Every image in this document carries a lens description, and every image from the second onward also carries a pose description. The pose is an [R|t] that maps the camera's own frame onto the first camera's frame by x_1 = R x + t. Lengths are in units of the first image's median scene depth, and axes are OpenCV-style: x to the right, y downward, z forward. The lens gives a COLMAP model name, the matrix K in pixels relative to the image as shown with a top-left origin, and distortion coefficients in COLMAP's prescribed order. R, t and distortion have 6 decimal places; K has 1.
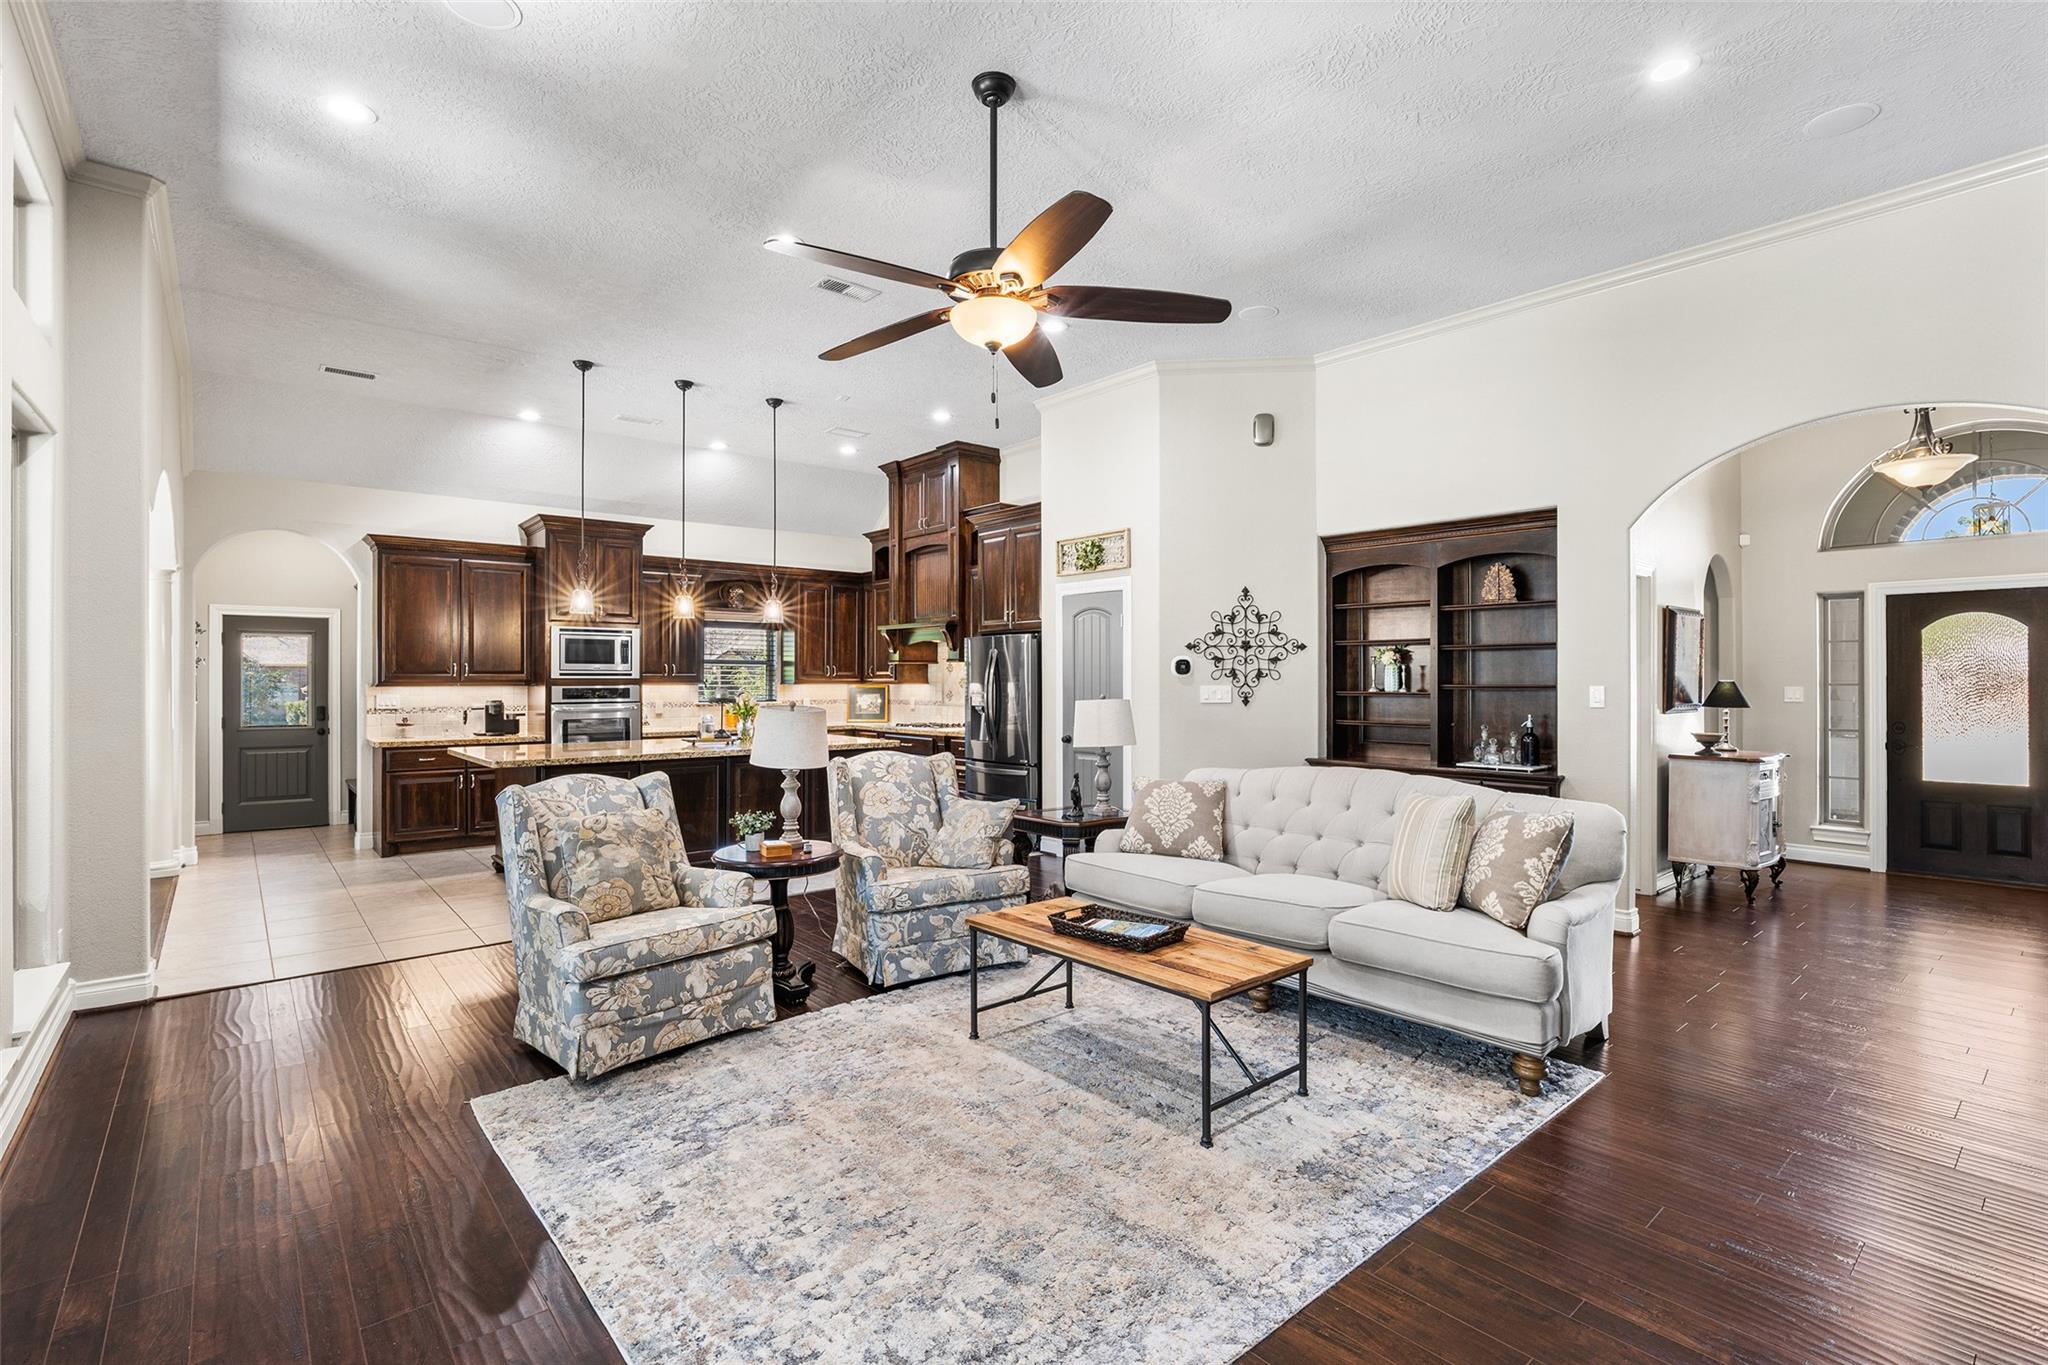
lens RADIAL K [[936.8, 0, 1024.0], [0, 936.8, 682.5], [0, 0, 1]] dist [-0.000569, 0.000878]
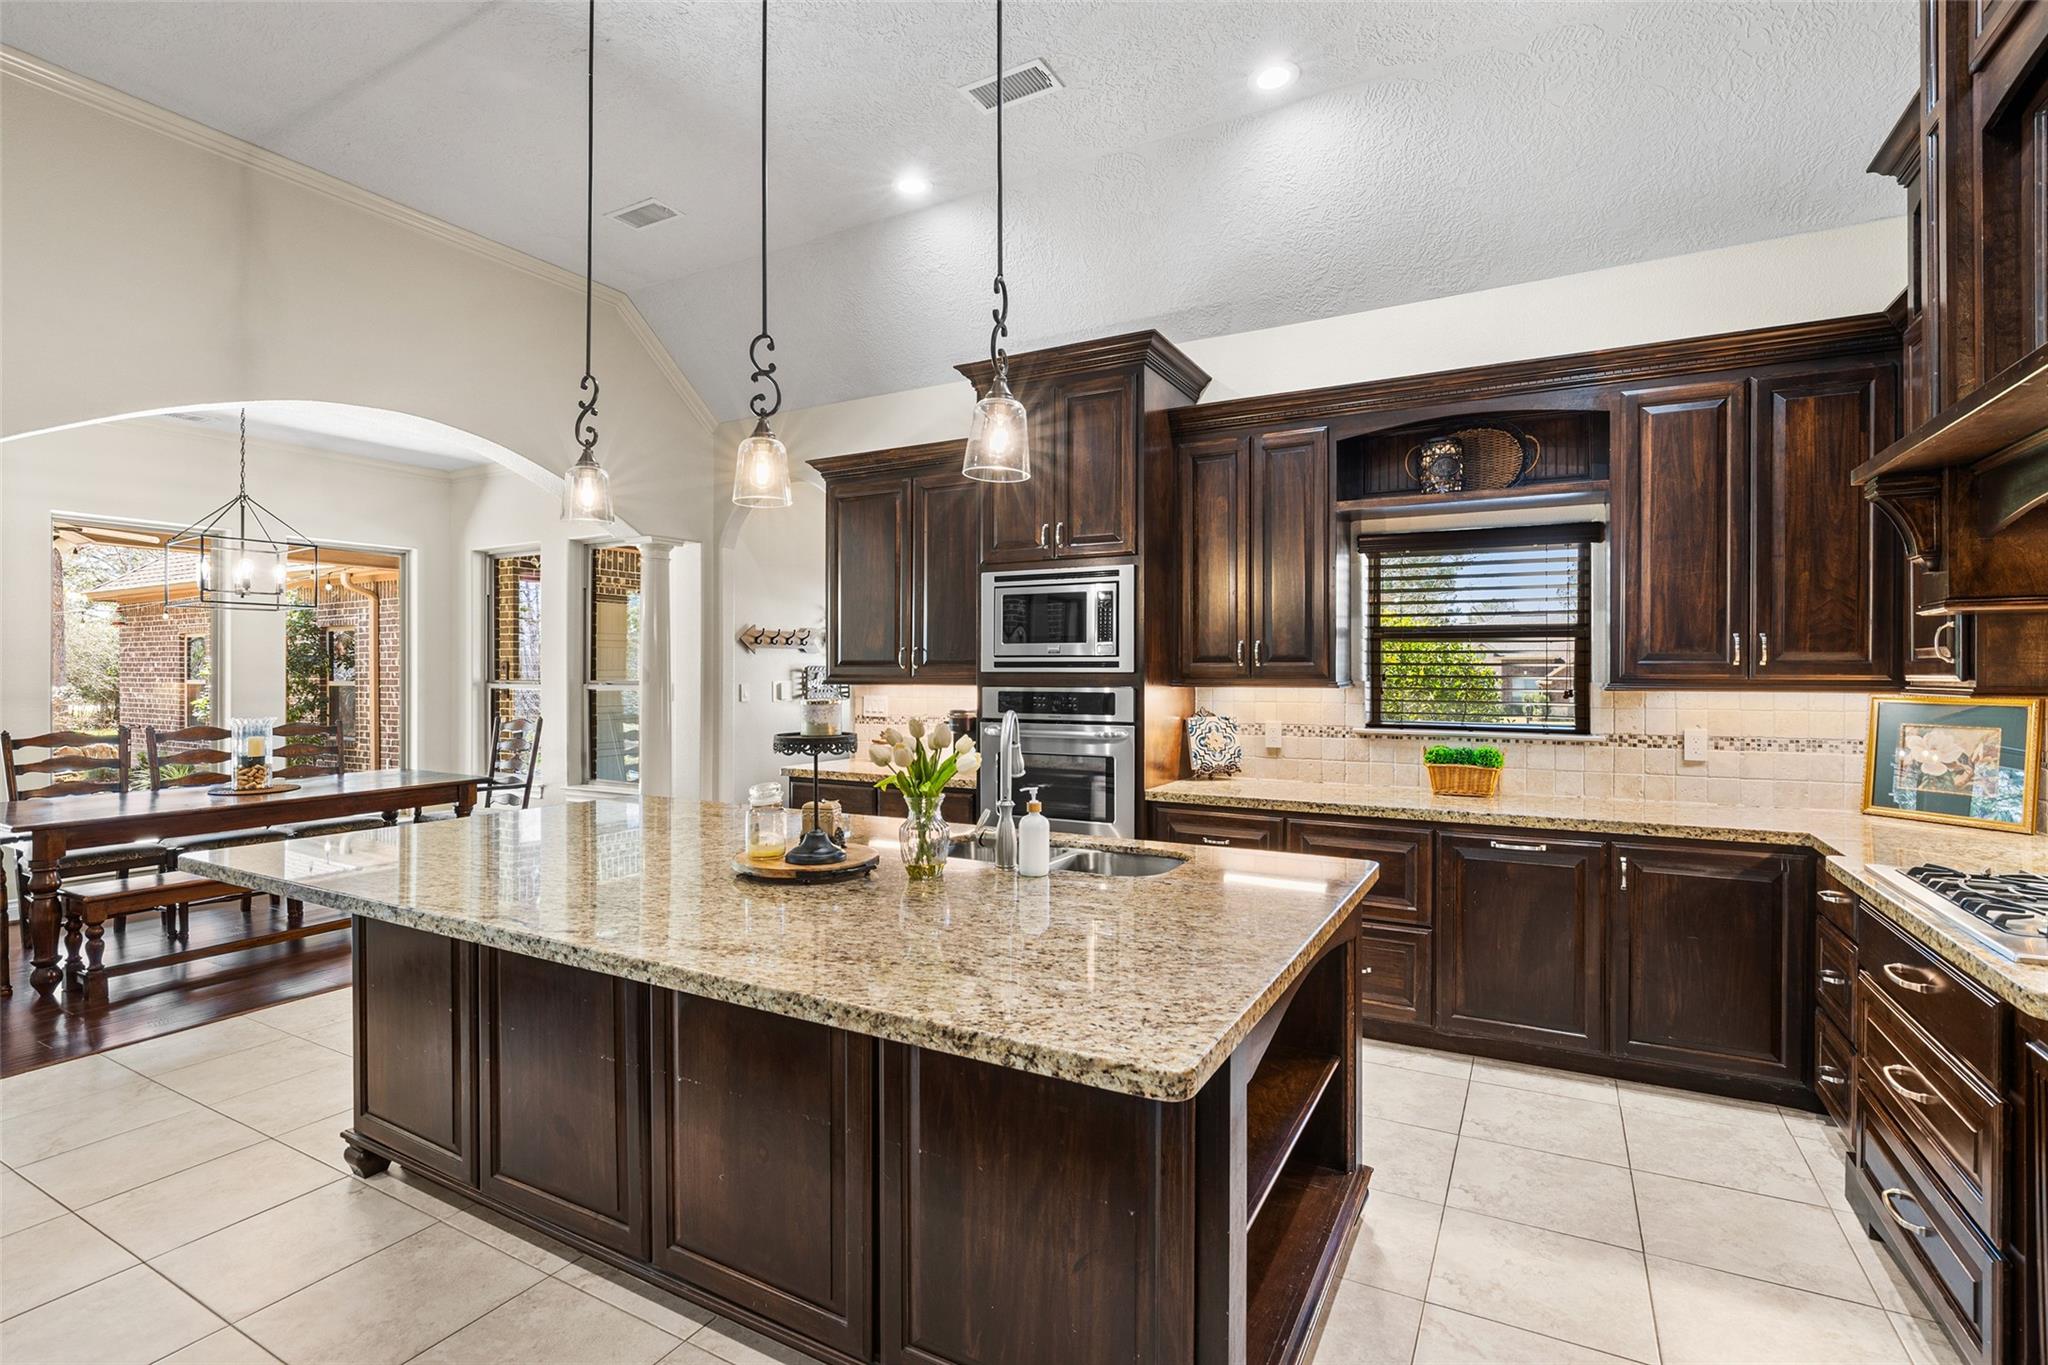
lens RADIAL K [[936.8, 0, 1024.0], [0, 936.8, 682.5], [0, 0, 1]] dist [-0.000569, 0.000878]
pose [[0.348820, 0.009718, -0.937139, 0.004556], [-0.007117, 0.999945, 0.007720, -0.002647], [0.937163, 0.003977, 0.348870, 0.794843]]
